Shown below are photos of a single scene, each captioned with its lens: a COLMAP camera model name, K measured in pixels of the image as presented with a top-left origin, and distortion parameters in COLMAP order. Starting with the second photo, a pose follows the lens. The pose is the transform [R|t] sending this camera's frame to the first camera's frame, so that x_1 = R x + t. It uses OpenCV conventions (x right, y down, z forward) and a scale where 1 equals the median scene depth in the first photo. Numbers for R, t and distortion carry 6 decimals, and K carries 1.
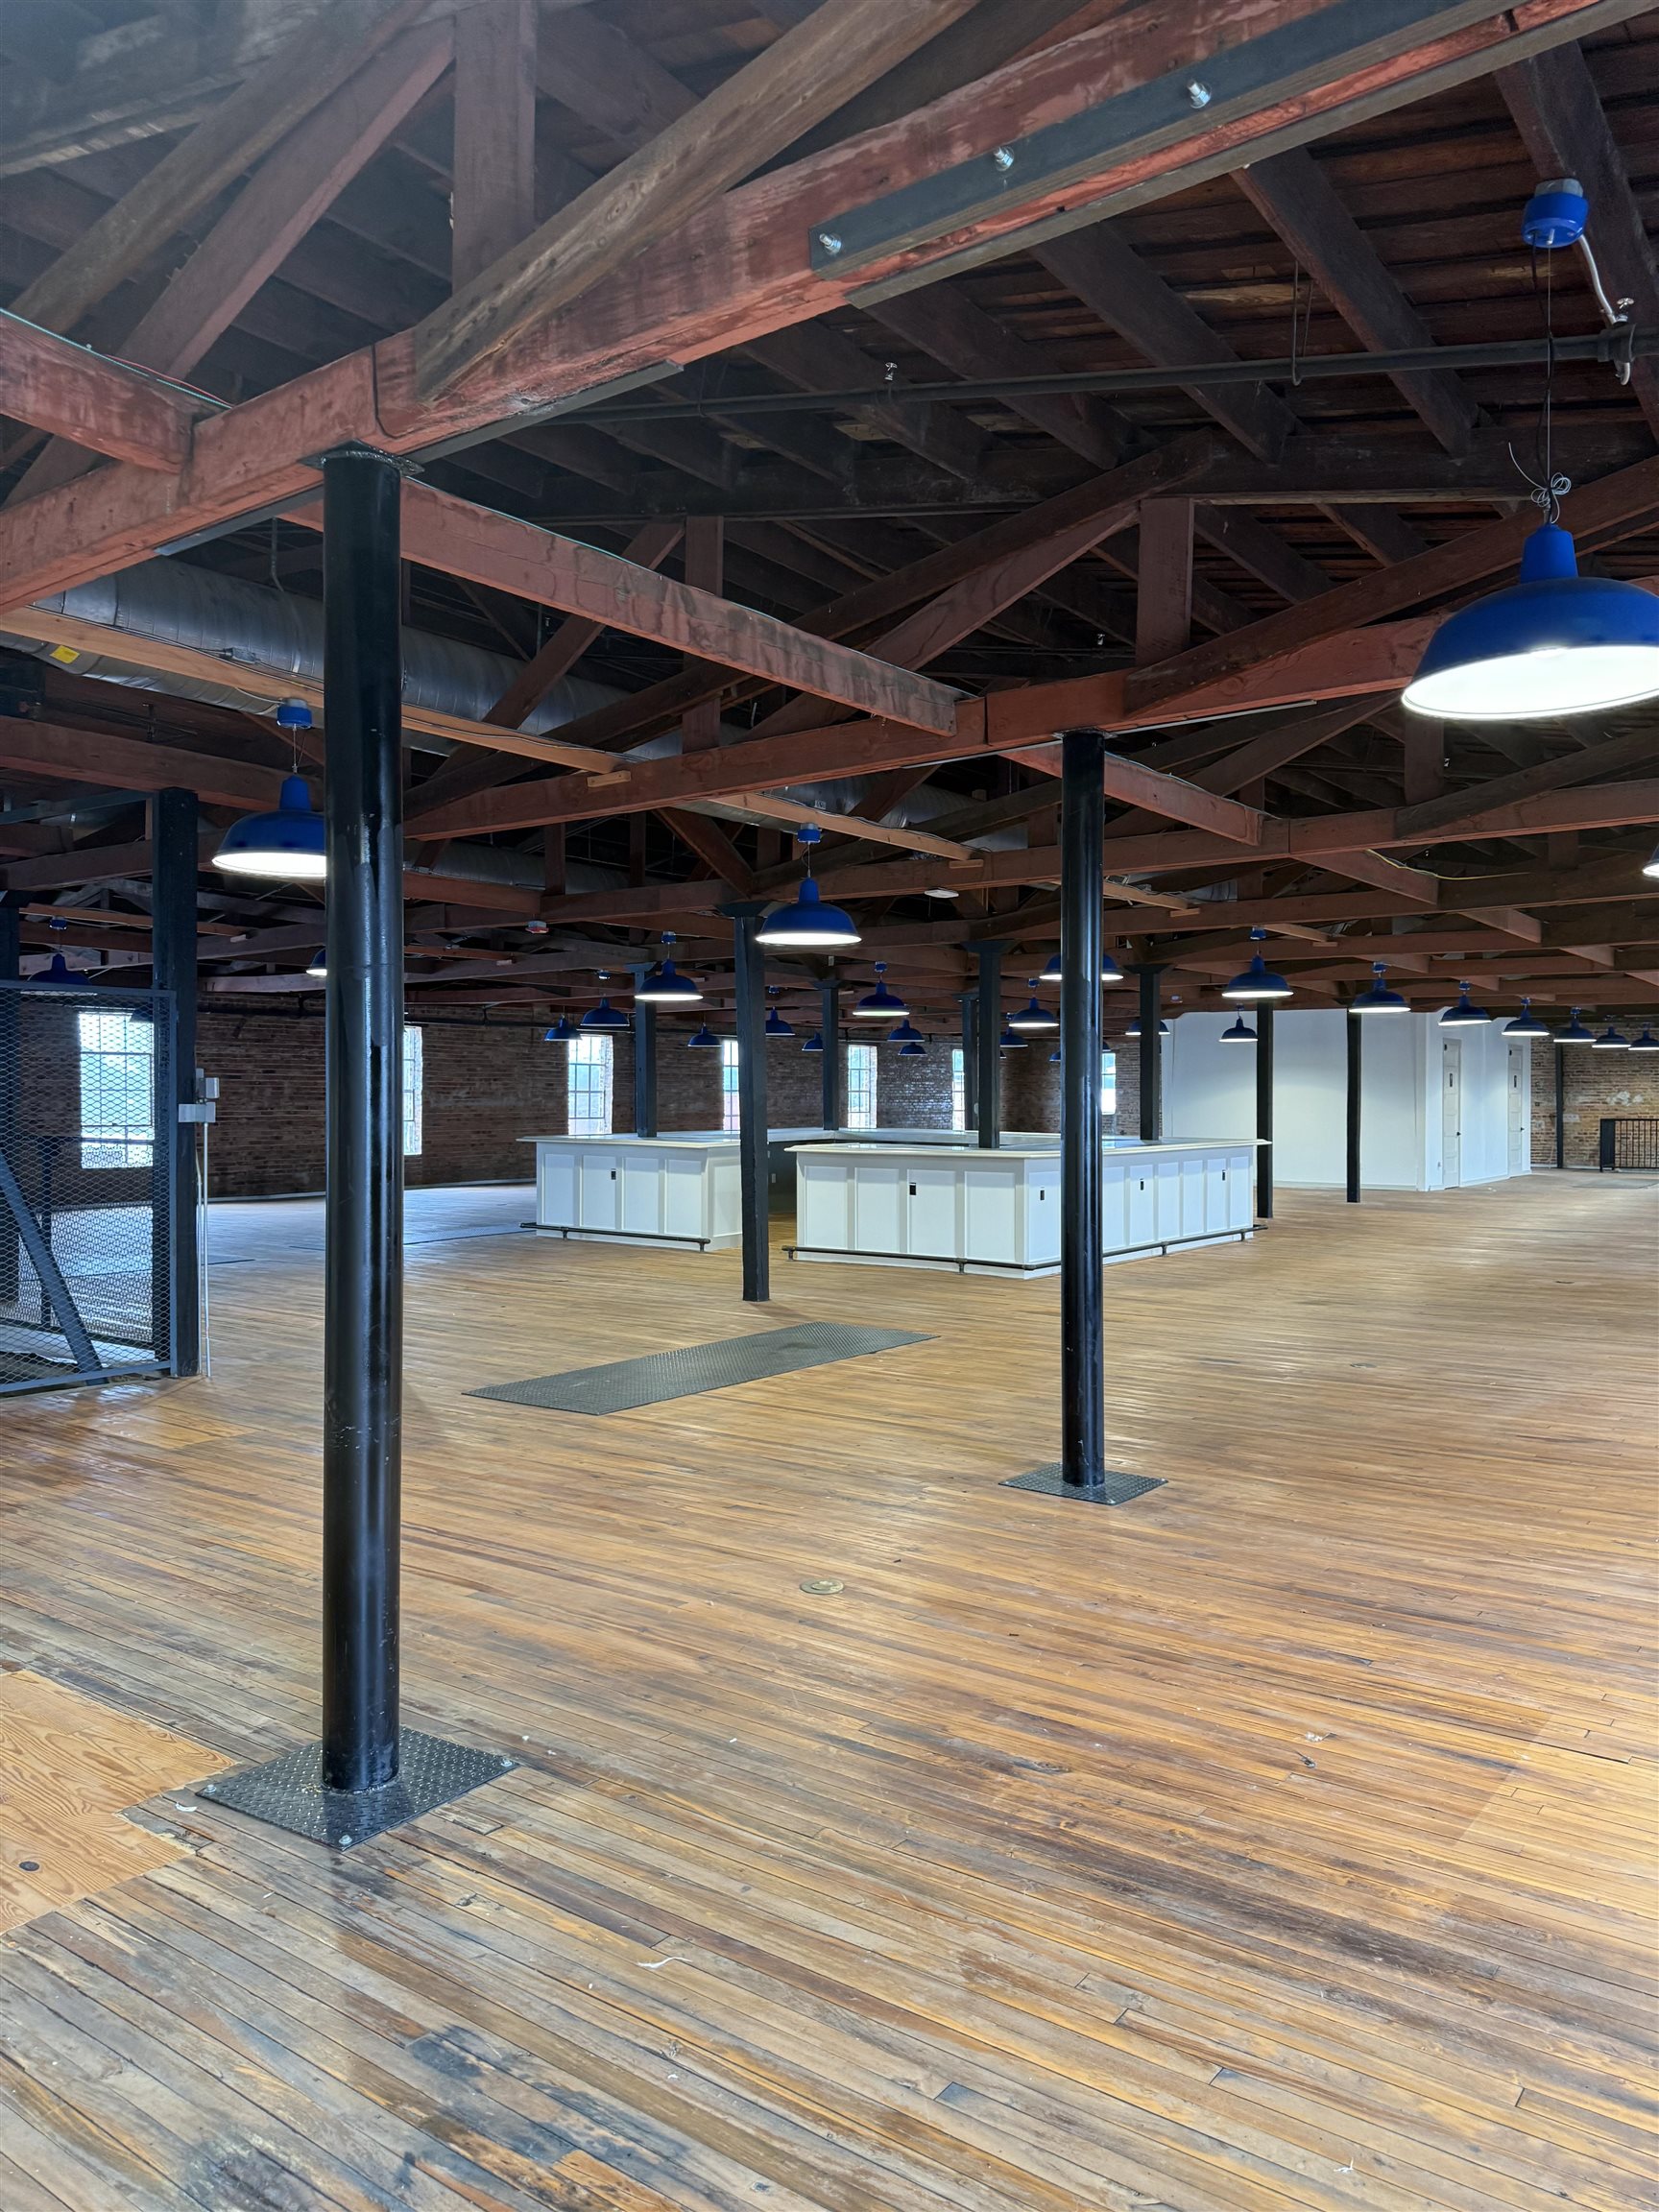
lens RADIAL K [[1551.9, 0, 844.1], [0, 1551.9, 1120.2], [0, 0, 1]] dist [0.031264, -0.039364]
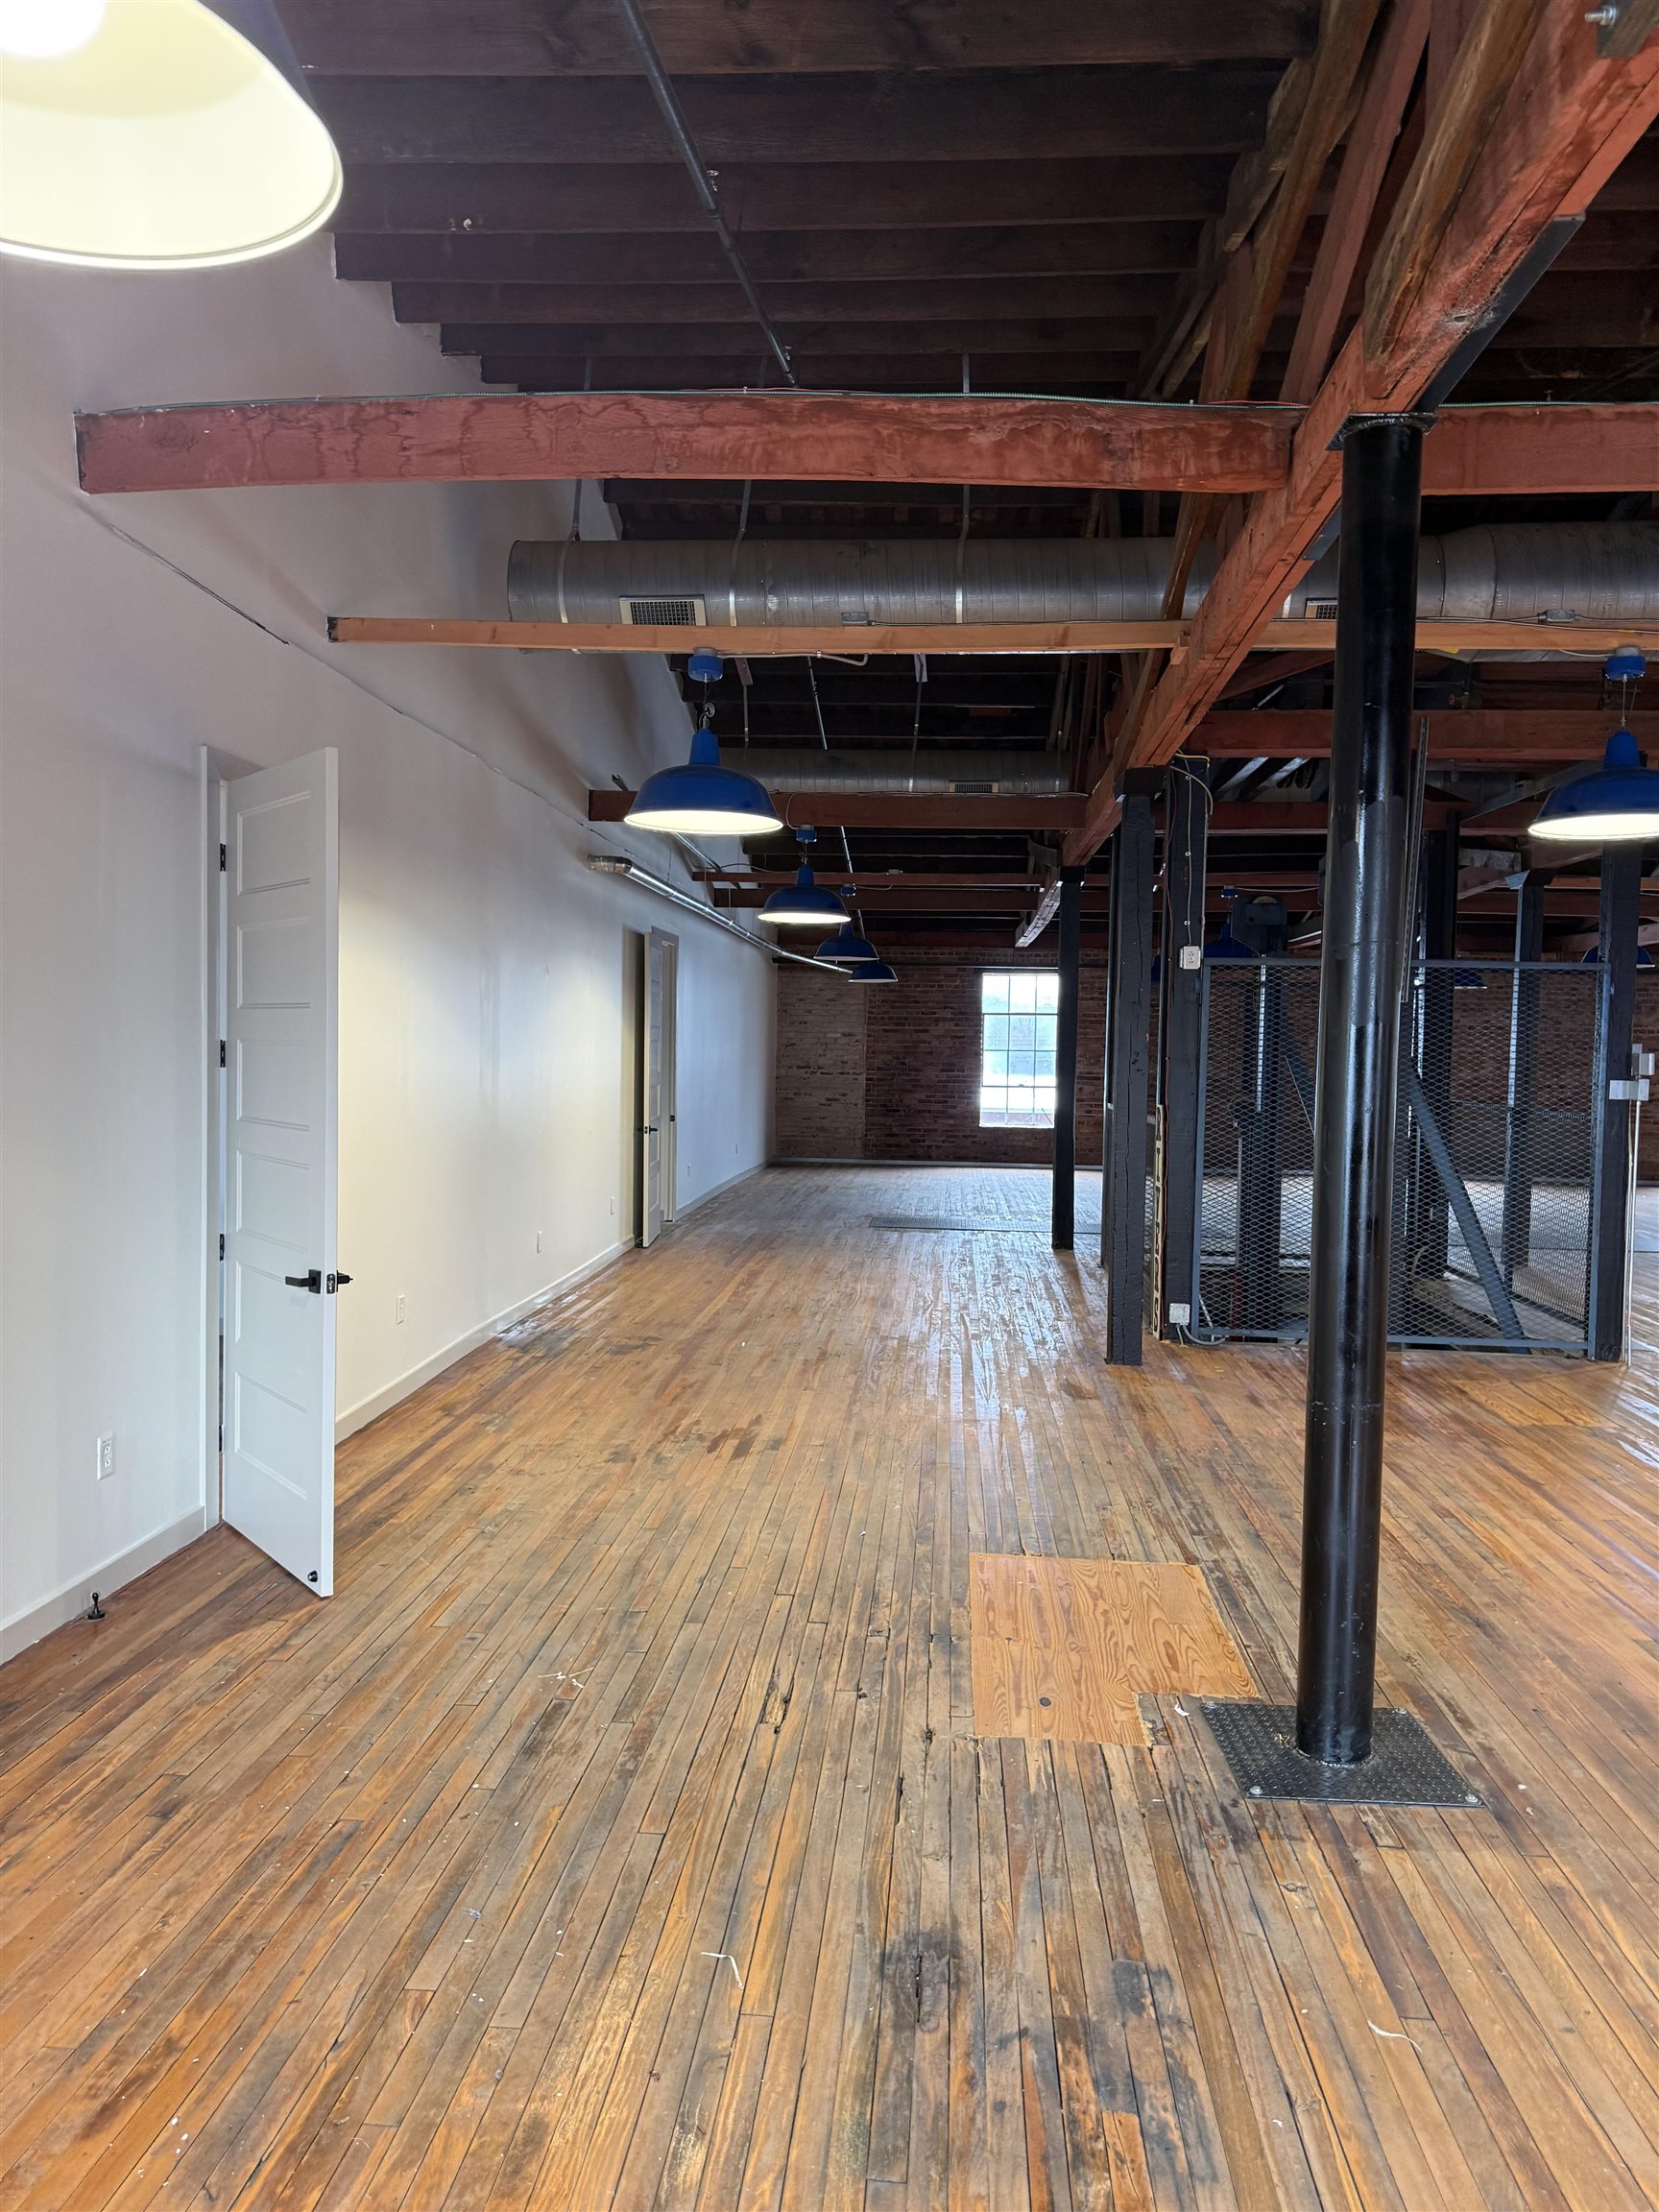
lens RADIAL K [[1551.9, 0, 809.6], [0, 1551.9, 1126.1], [0, 0, 1]] dist [0.031264, -0.039364]
pose [[0.534724, 0.051517, -0.843455, 0.392245], [-0.032993, 0.998652, 0.040080, -0.013556], [0.844383, 0.006396, 0.535702, 0.196136]]
